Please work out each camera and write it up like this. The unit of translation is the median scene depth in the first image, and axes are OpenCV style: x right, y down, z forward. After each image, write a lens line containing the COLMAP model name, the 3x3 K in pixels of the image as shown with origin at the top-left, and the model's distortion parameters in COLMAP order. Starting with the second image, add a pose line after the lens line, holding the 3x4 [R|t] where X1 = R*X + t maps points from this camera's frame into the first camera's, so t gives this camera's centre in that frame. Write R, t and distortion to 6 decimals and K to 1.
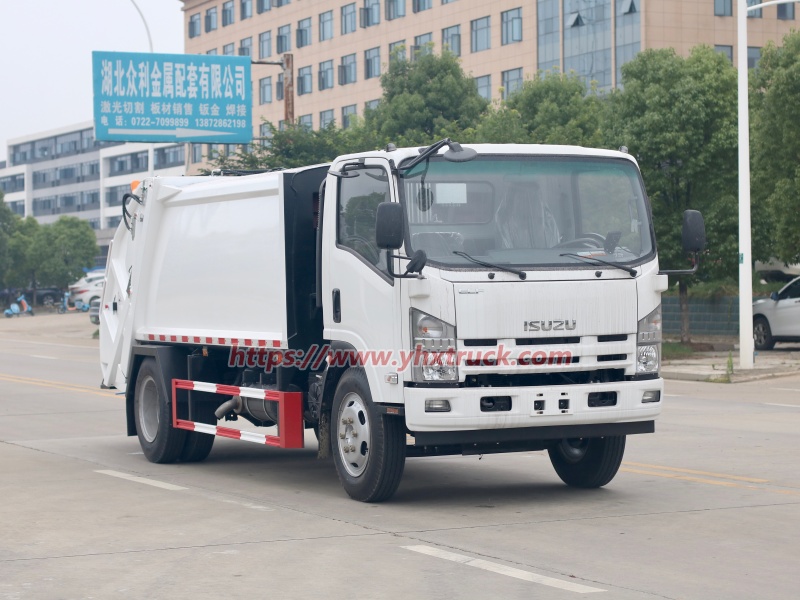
lens RADIAL K [[2012.7, 0, 400.0], [0, 2012.7, 300.0], [0, 0, 1]] dist [-0.069411, 0.327199]
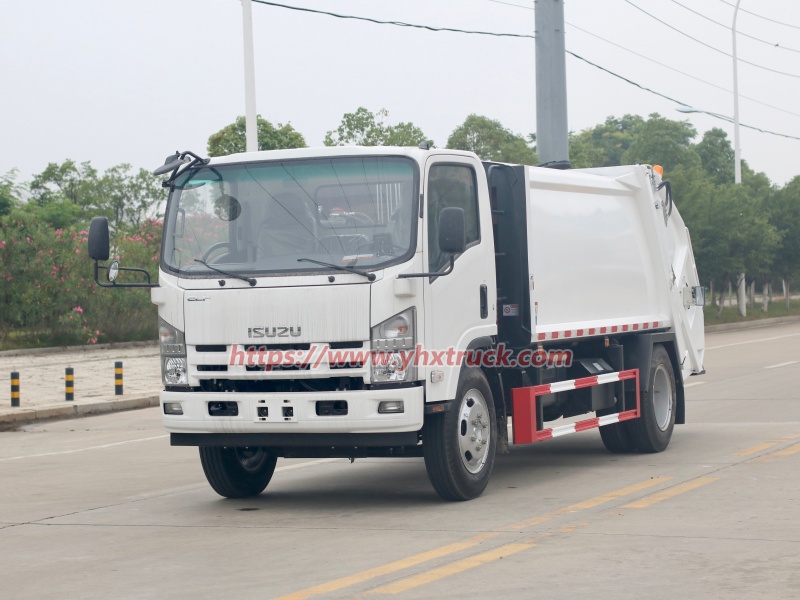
lens RADIAL K [[2012.7, 0, 400.0], [0, 2012.7, 300.0], [0, 0, 1]] dist [-0.069411, 0.327199]
pose [[0.709013, -0.000268, -0.705195, 0.821260], [0.015644, 0.999760, 0.015348, -0.017480], [0.705022, -0.021914, 0.708847, 0.339471]]
